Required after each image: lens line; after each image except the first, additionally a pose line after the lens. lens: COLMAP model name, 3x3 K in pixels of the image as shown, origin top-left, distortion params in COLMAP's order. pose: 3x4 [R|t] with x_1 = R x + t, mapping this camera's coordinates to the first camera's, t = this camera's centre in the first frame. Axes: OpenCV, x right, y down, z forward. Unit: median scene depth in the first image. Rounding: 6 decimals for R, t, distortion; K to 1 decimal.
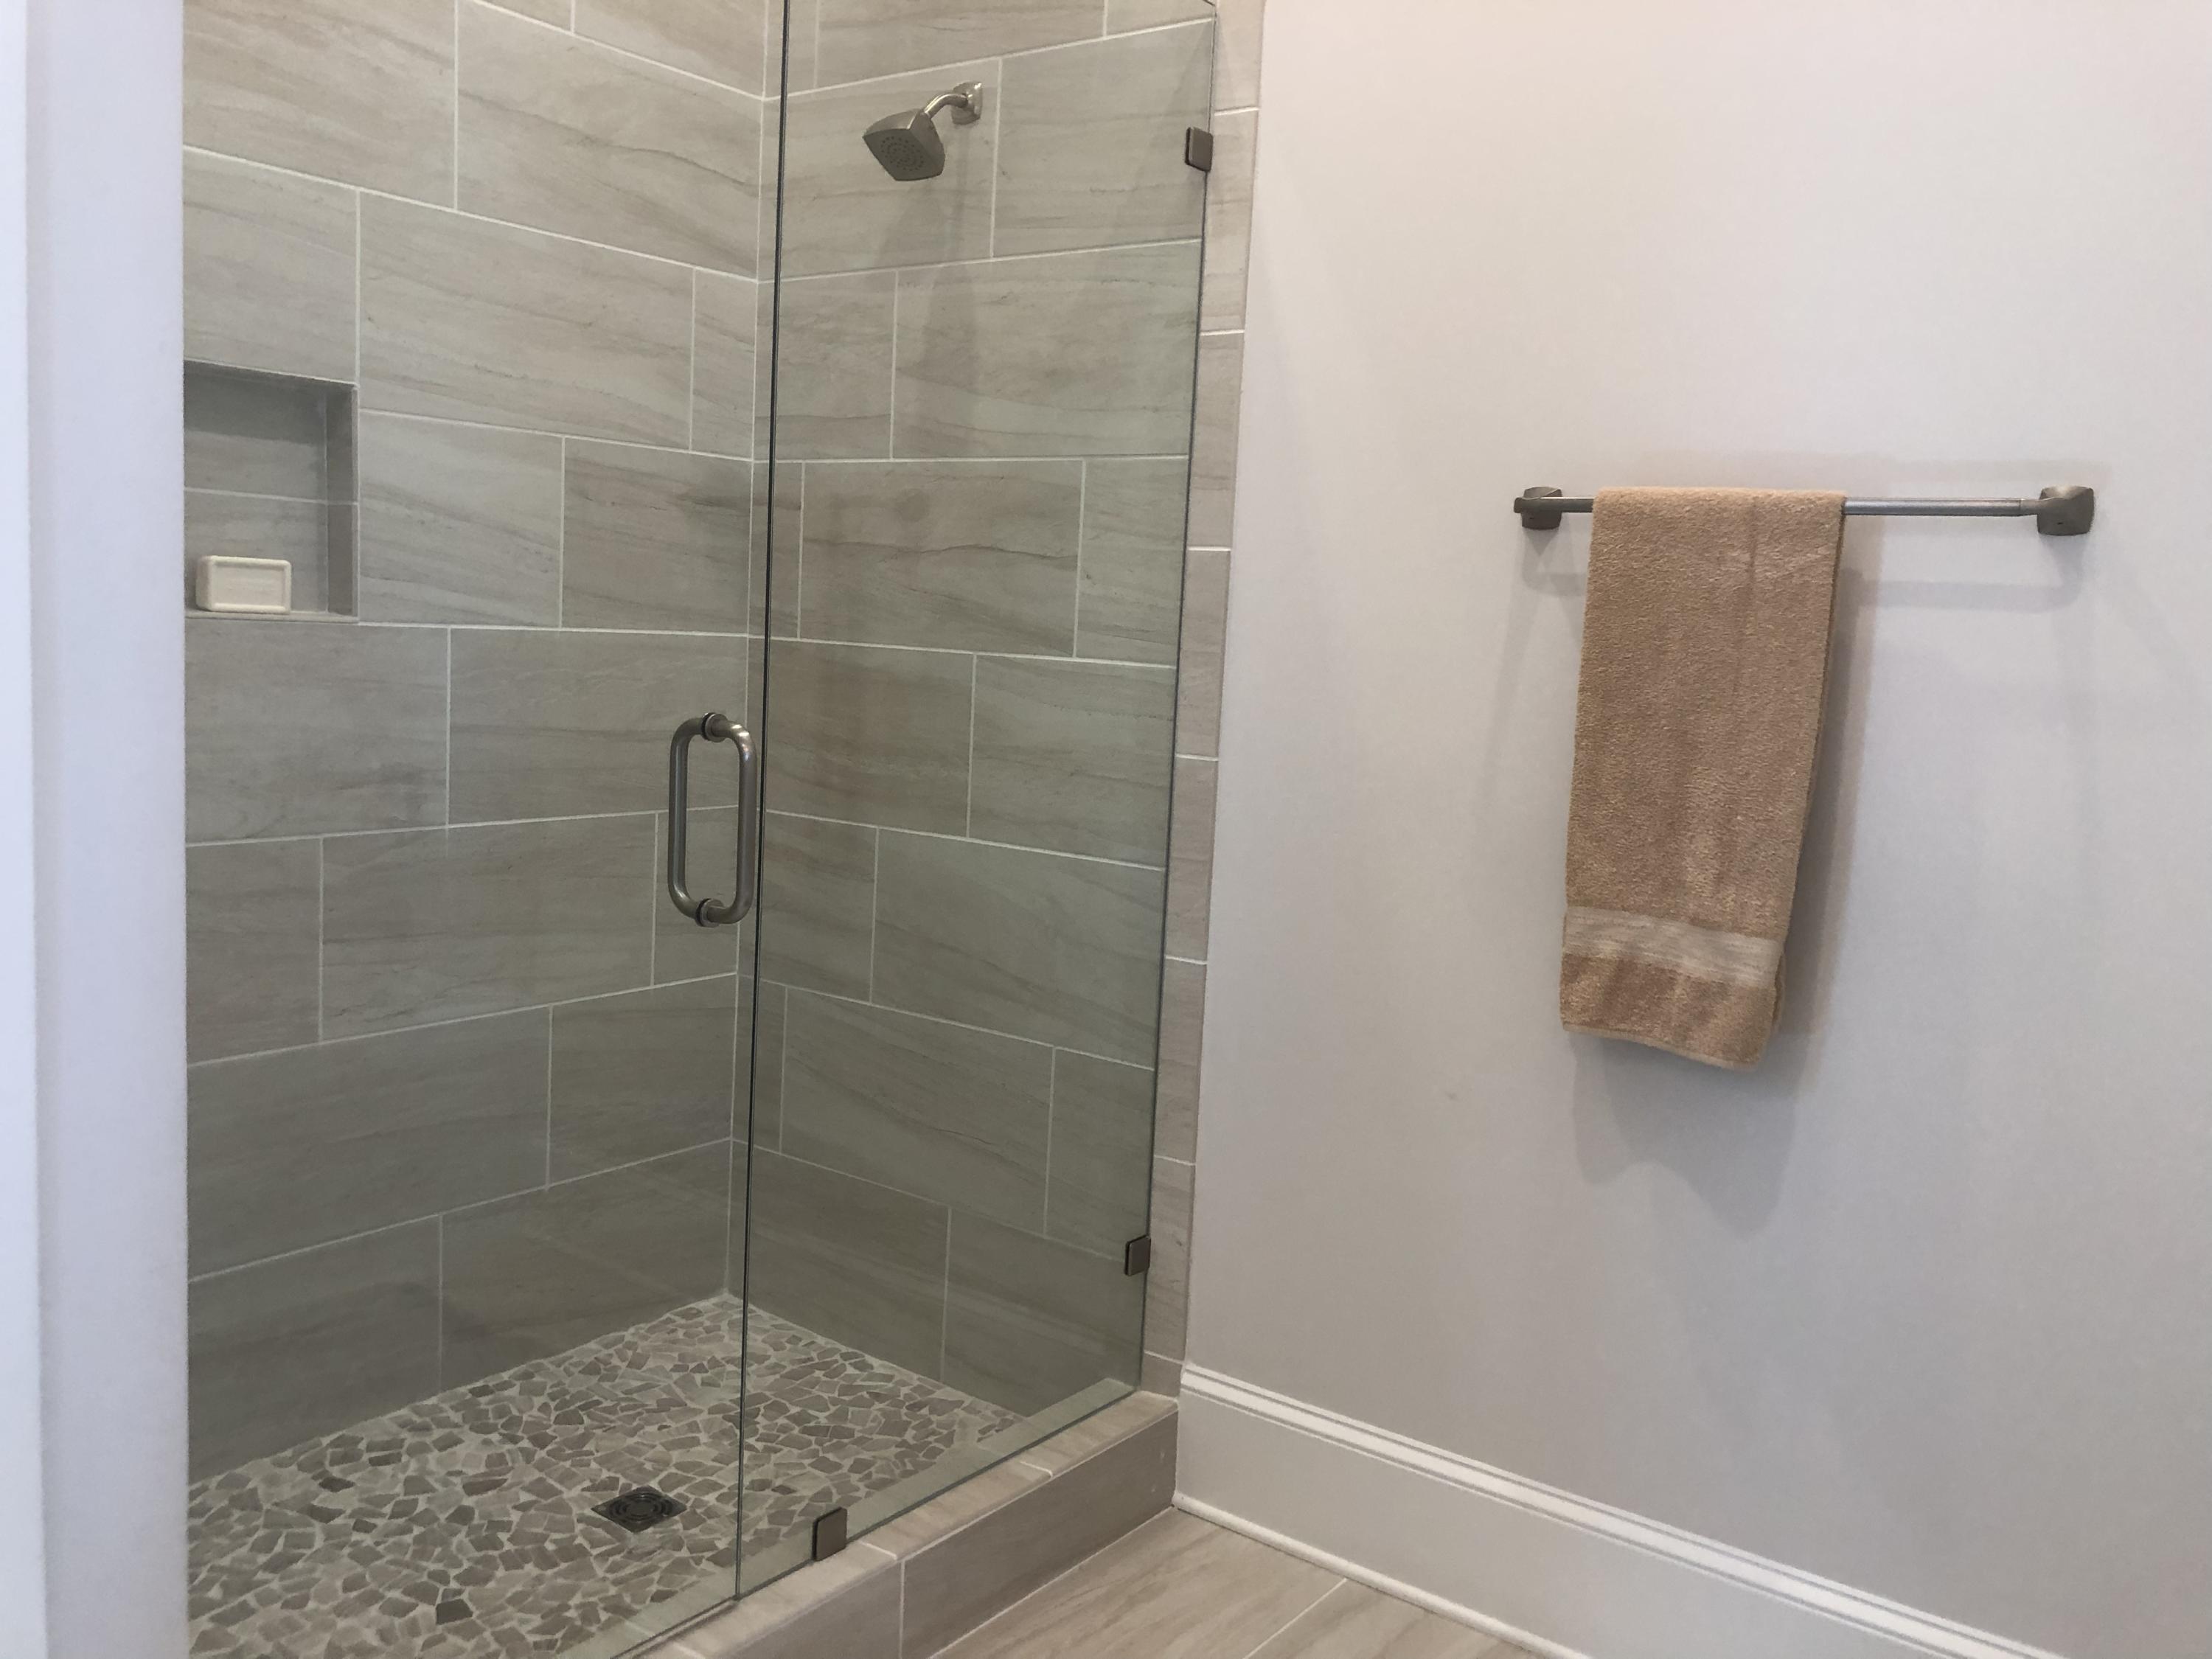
lens RADIAL K [[1831.0, 0, 1104.4], [0, 1831.0, 829.3], [0, 0, 1]] dist [-0.001811, -0.003633]
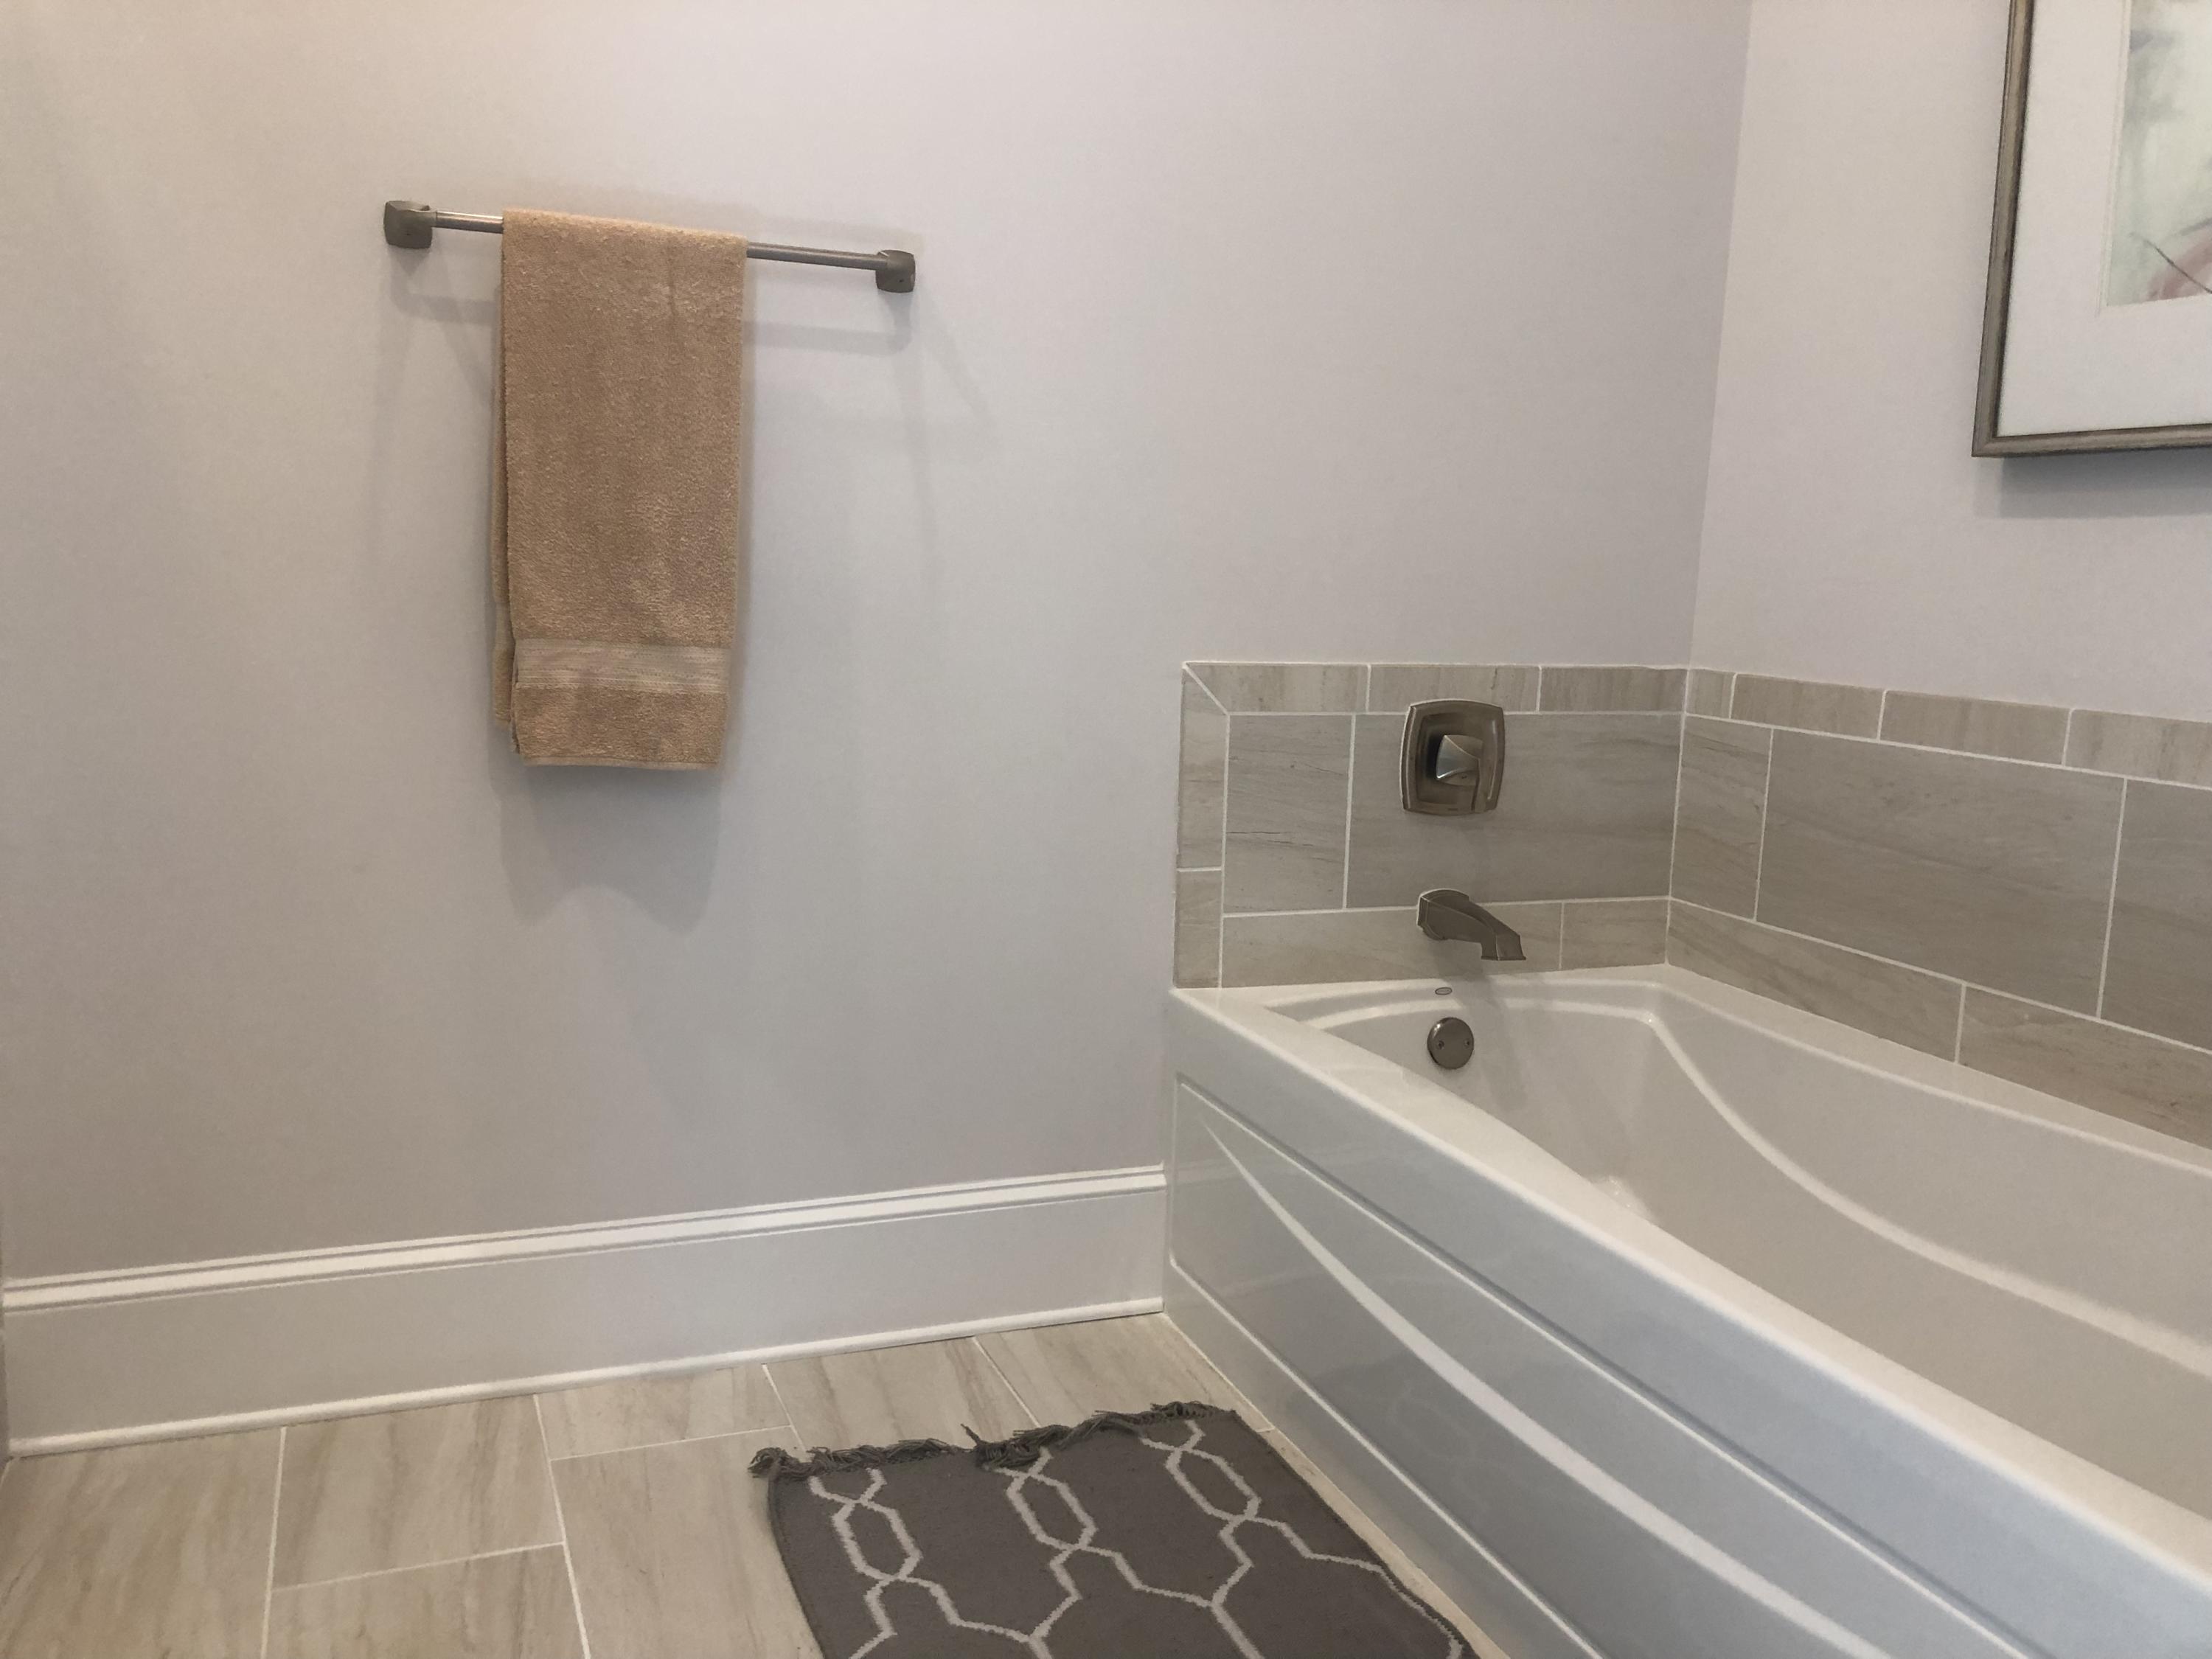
lens RADIAL K [[1831.0, 0, 1105.0], [0, 1831.0, 827.9], [0, 0, 1]] dist [-0.001811, -0.003633]
pose [[0.519132, -0.158071, 0.839950, -0.443372], [0.082613, 0.987428, 0.134765, 0.035830], [-0.850692, -0.000570, 0.525664, 0.218589]]
